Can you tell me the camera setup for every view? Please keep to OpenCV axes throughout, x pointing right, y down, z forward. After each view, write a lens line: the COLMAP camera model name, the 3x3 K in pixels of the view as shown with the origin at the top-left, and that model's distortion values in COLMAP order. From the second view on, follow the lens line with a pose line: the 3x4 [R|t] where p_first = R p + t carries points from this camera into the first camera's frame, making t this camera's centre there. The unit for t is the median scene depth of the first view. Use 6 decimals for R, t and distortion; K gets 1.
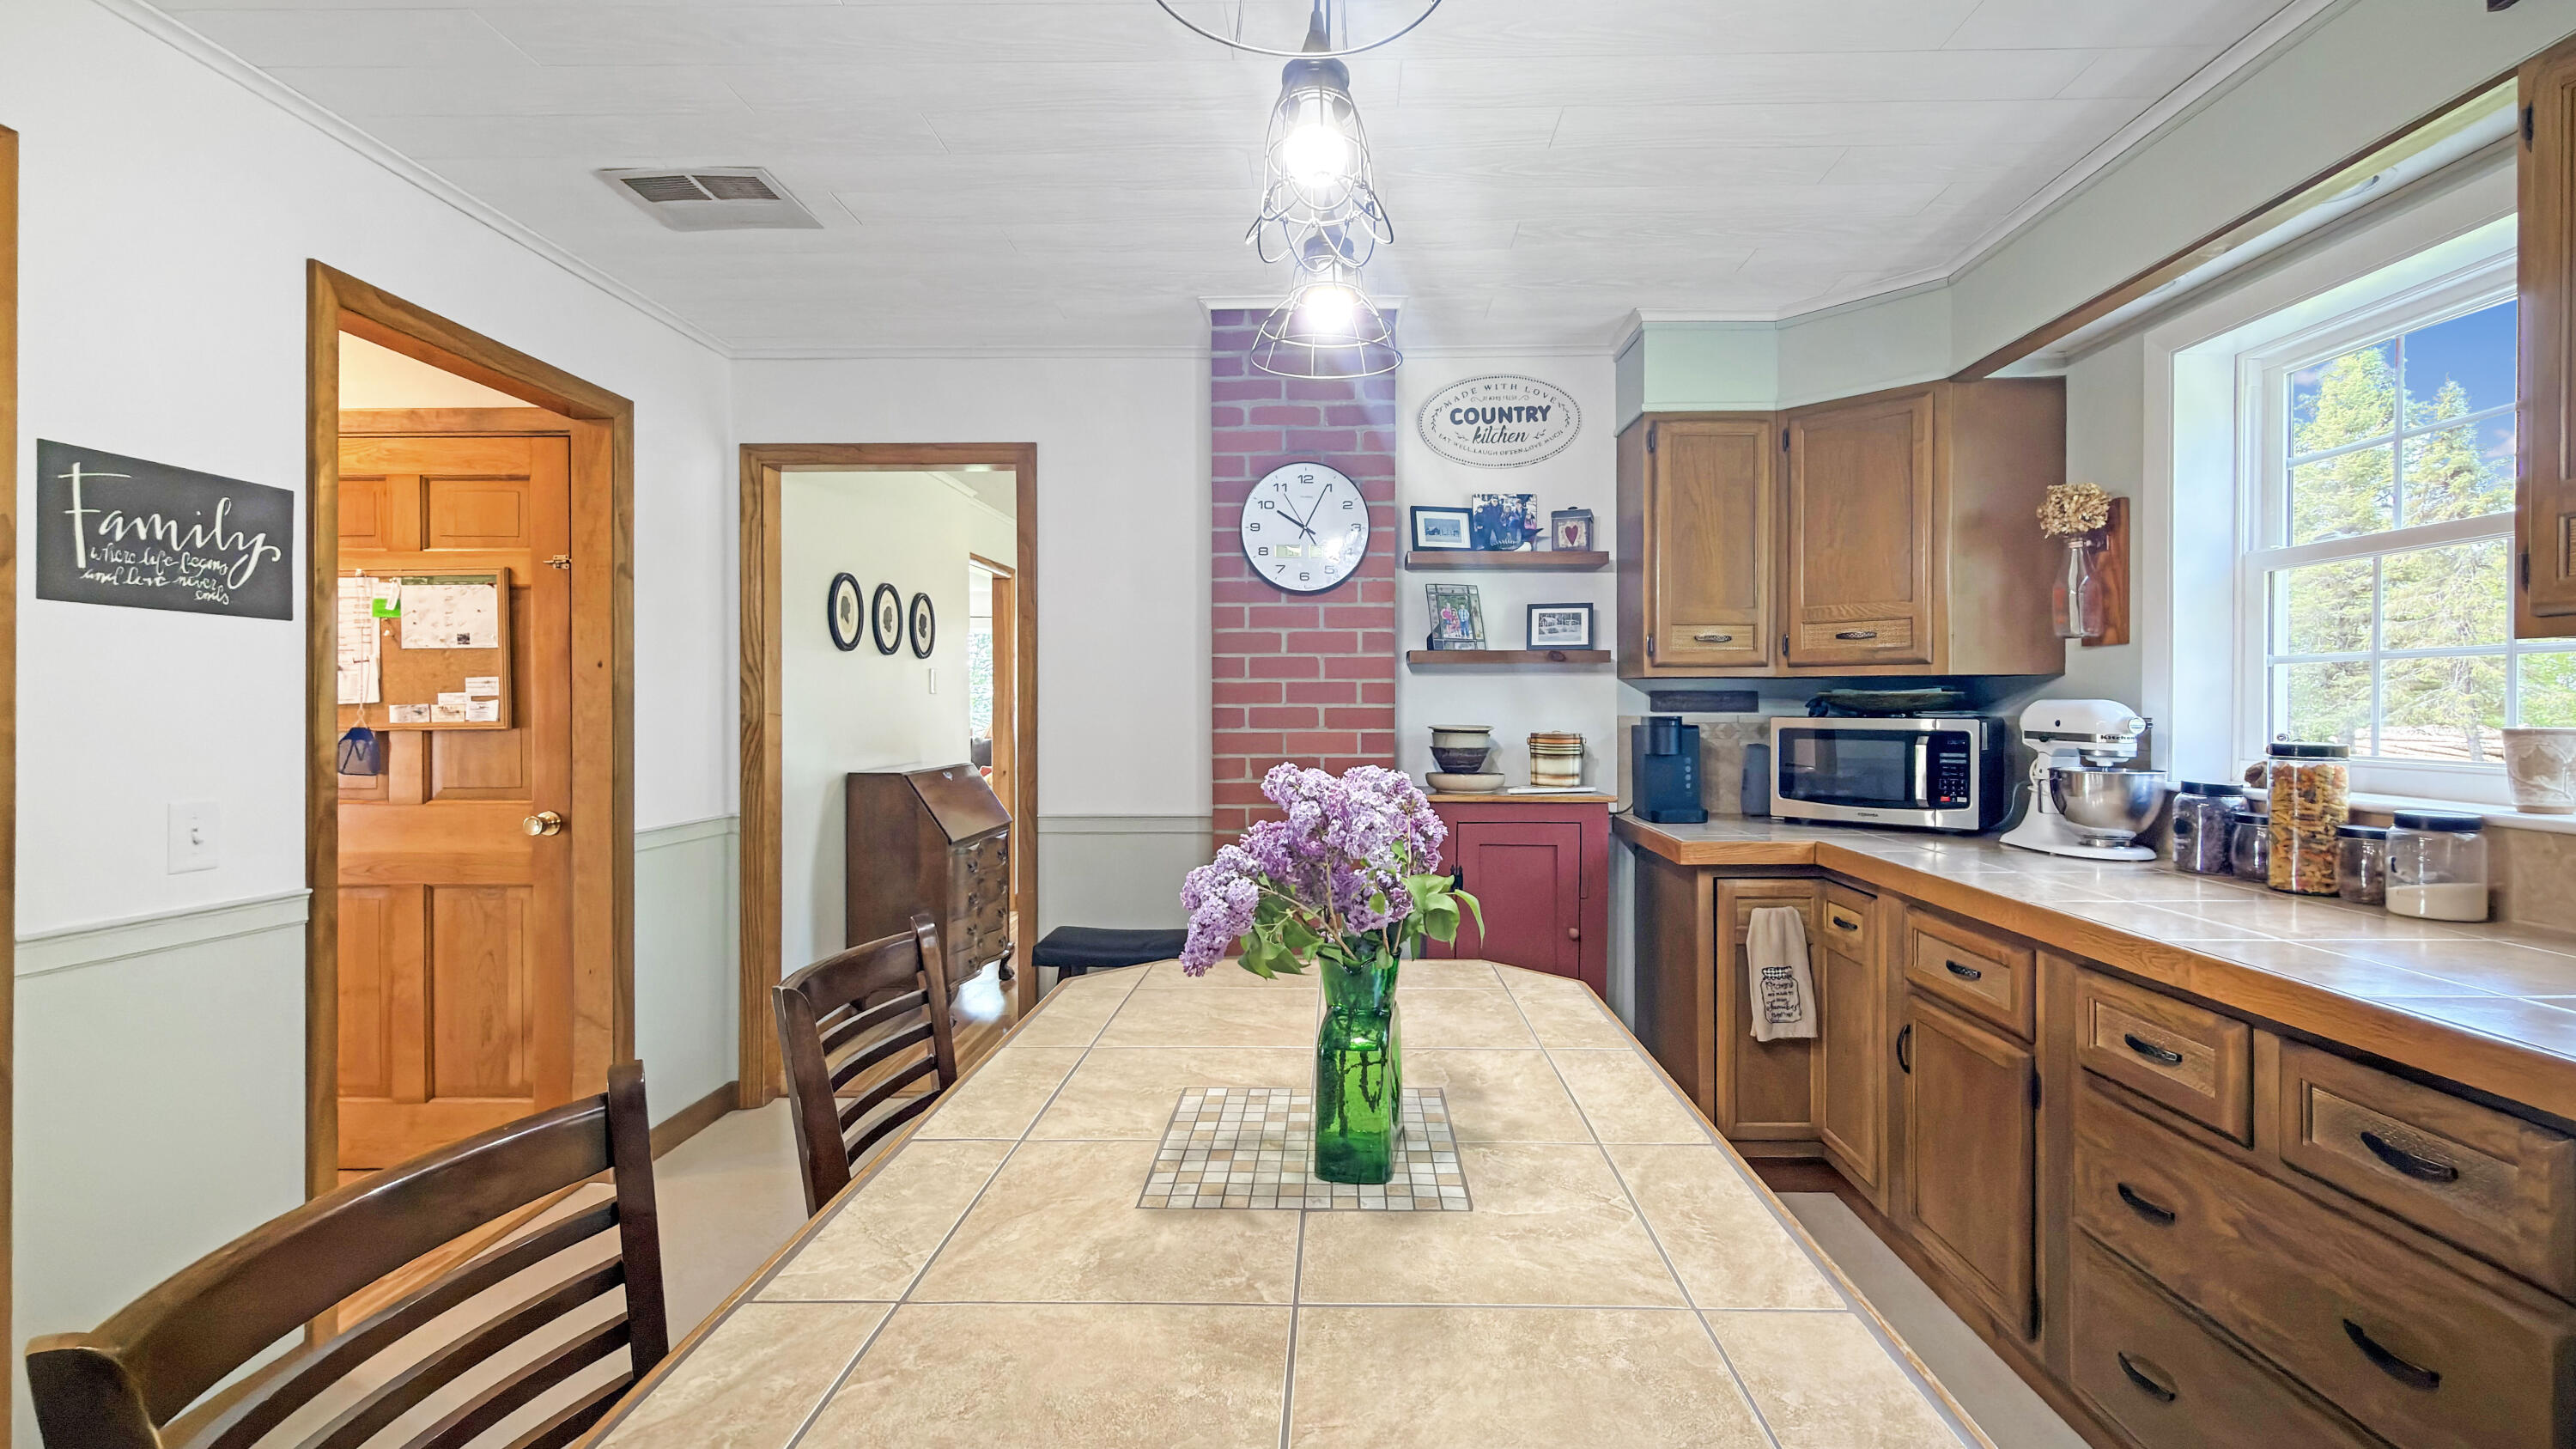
lens RADIAL K [[1035.0, 0, 1308.9], [0, 1035.0, 710.7], [0, 0, 1]] dist [-0.001056, -0.000191]
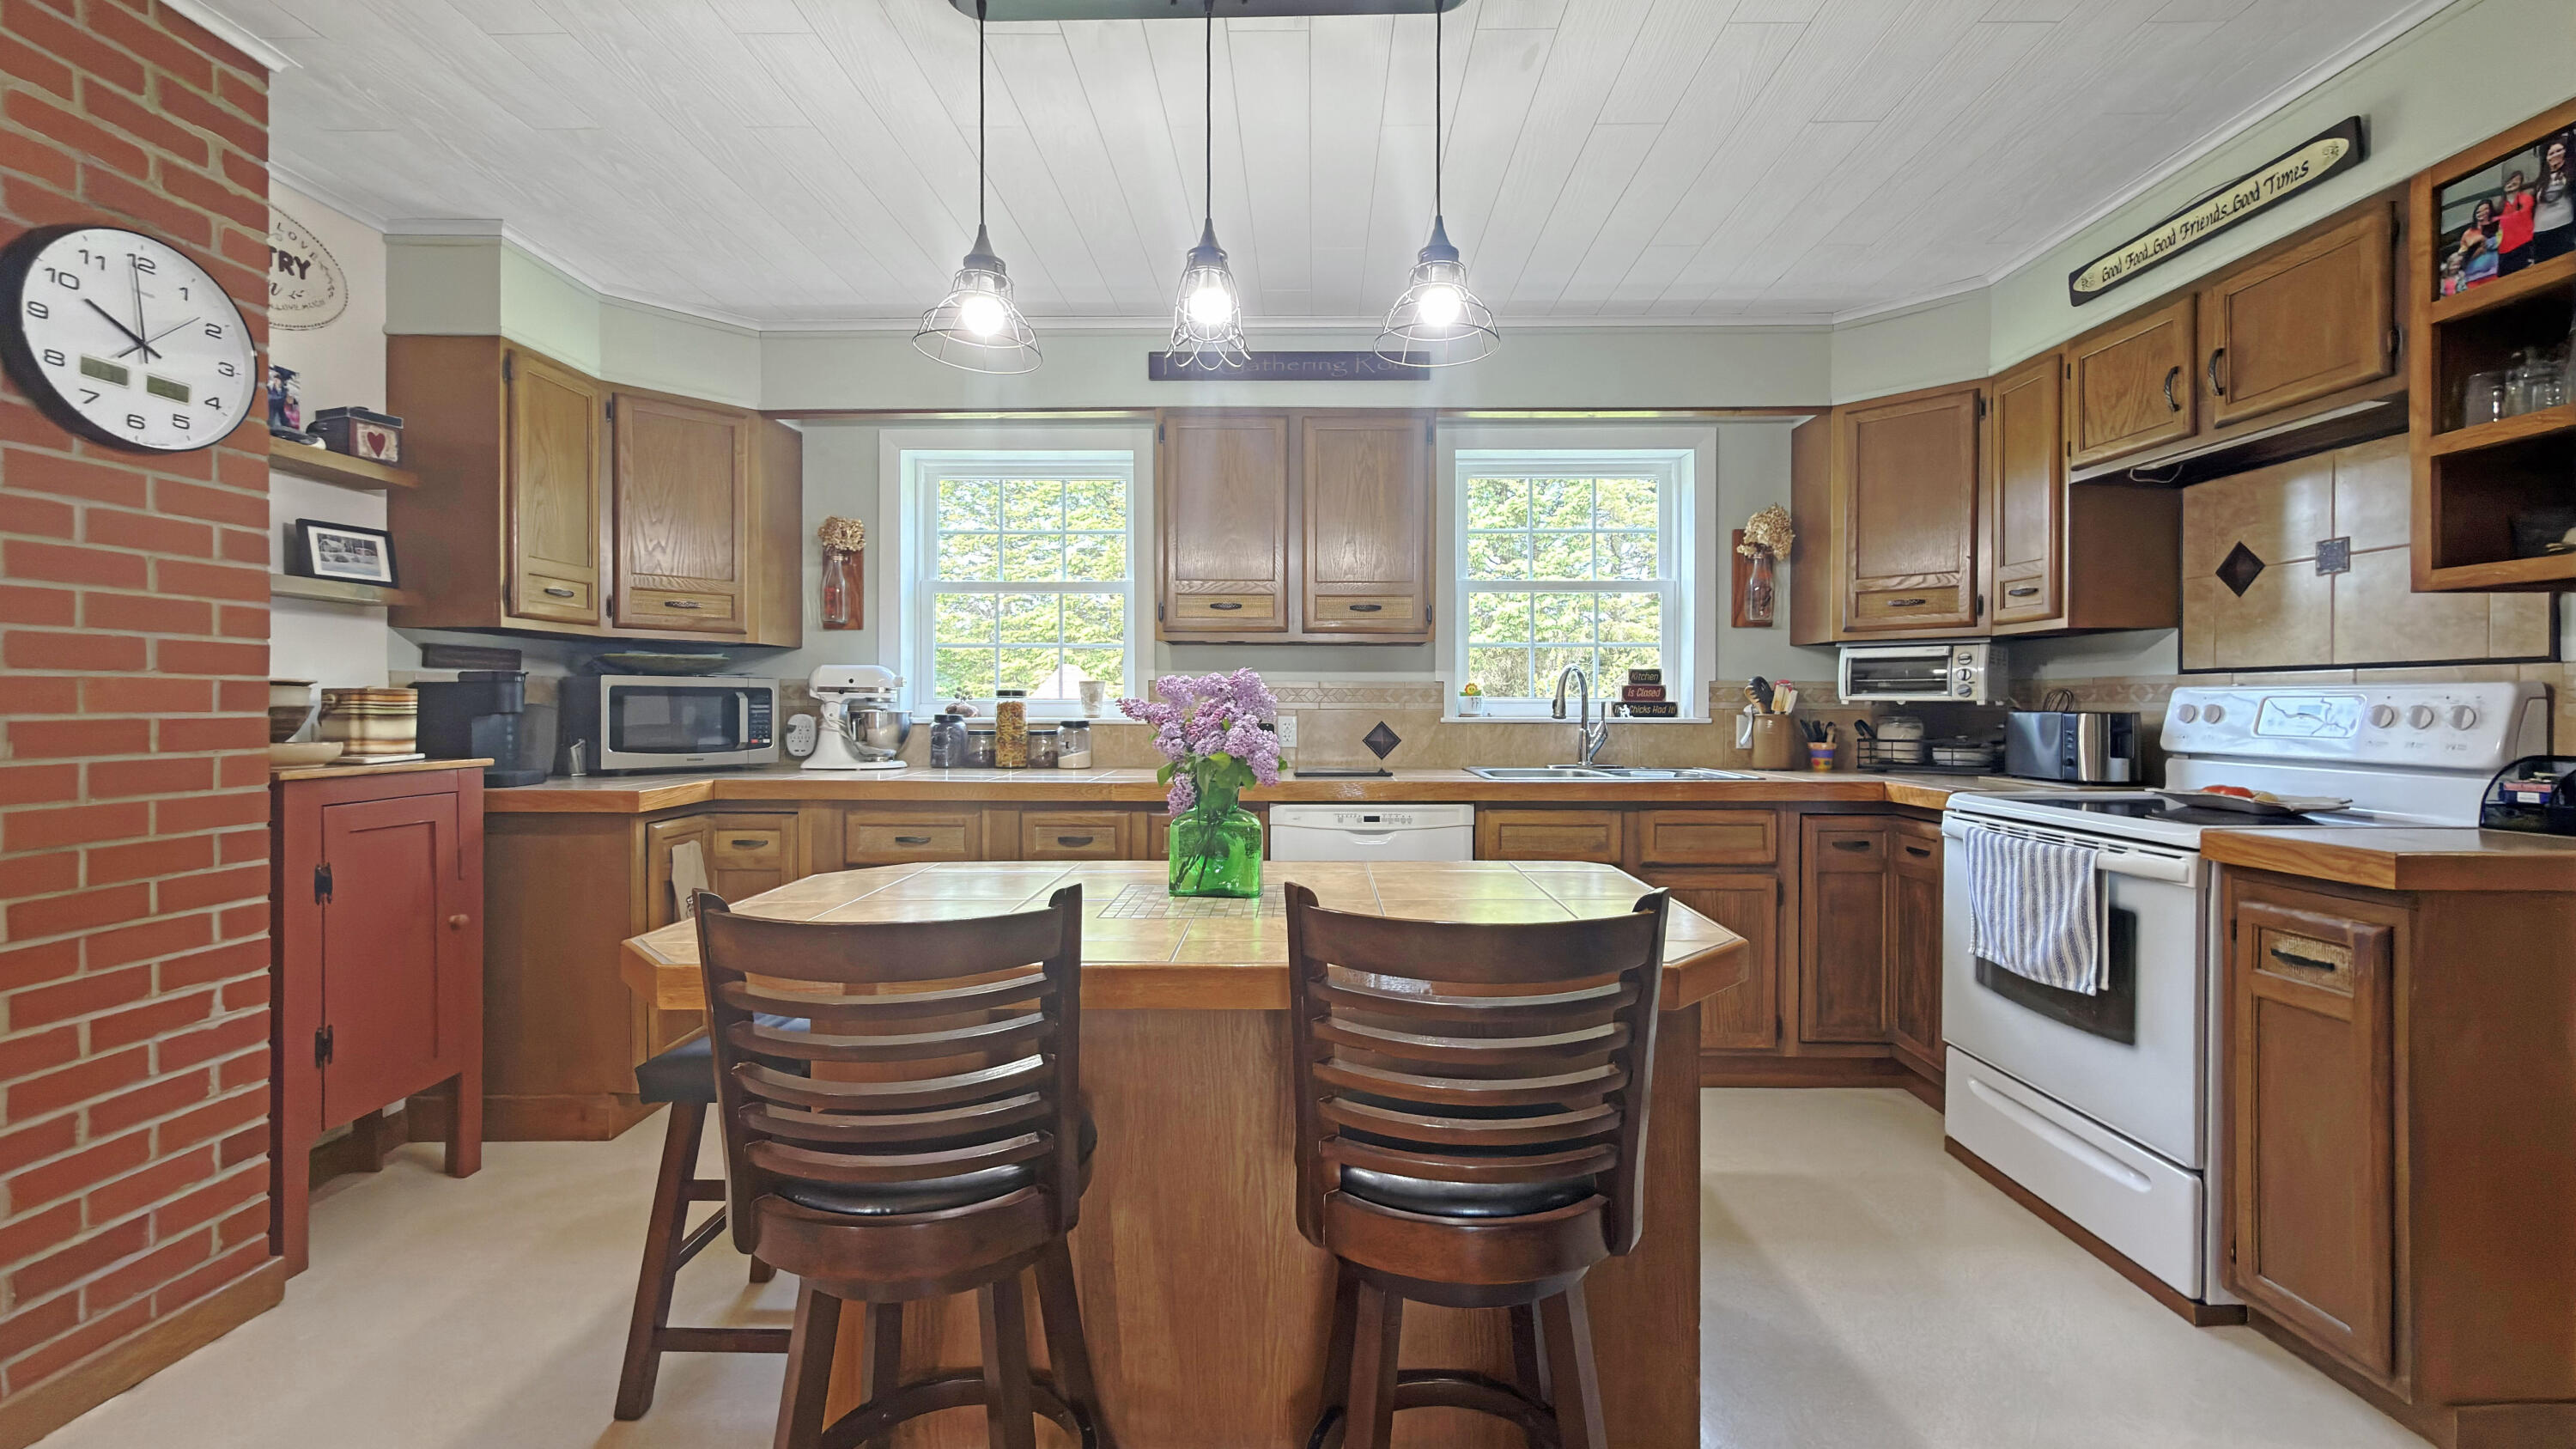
lens RADIAL K [[1035.0, 0, 1297.2], [0, 1035.0, 711.1], [0, 0, 1]] dist [-0.001056, -0.000191]
pose [[-0.005198, -0.008097, 0.999954, -0.634808], [0.003601, 0.999961, 0.008115, 0.039272], [-0.999980, 0.003643, -0.005169, 0.326368]]
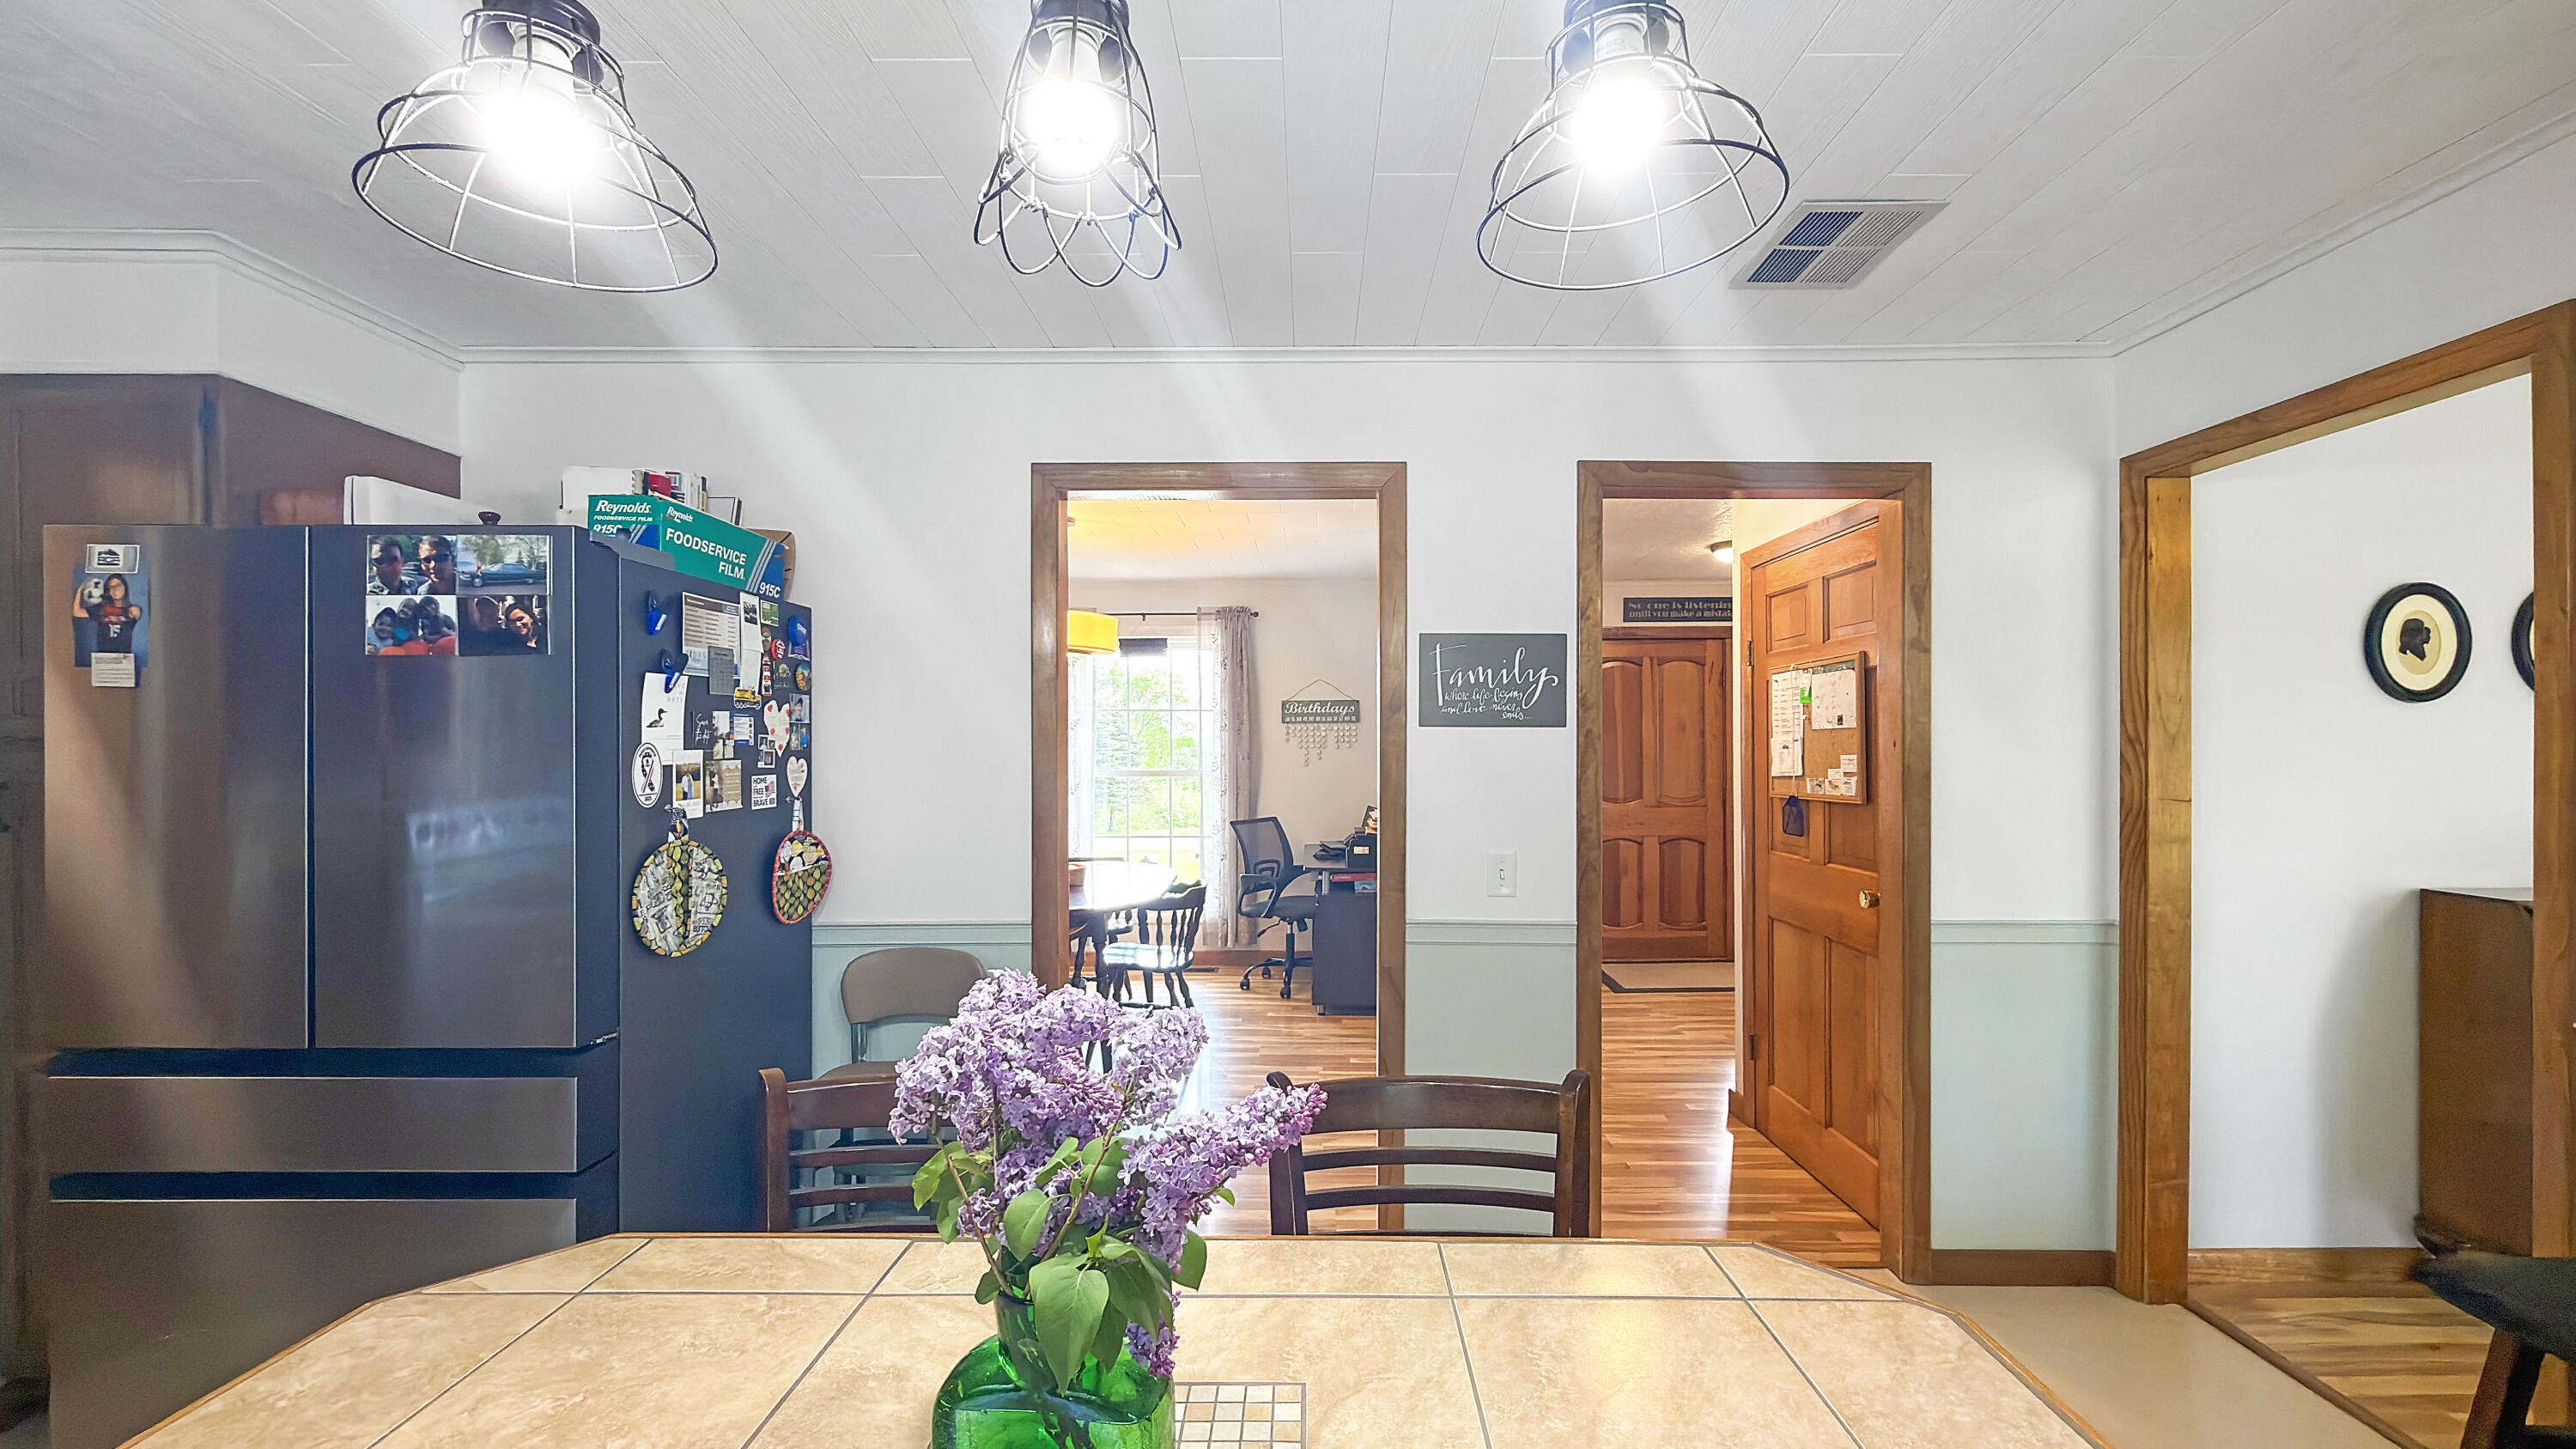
lens RADIAL K [[1035.0, 0, 1327.2], [0, 1035.0, 752.9], [0, 0, 1]] dist [-0.001056, -0.000191]
pose [[0.038093, 0.006827, -0.999251, 0.271137], [-0.002758, 0.999974, 0.006727, -0.041697], [0.999270, 0.002499, 0.038110, 0.429390]]
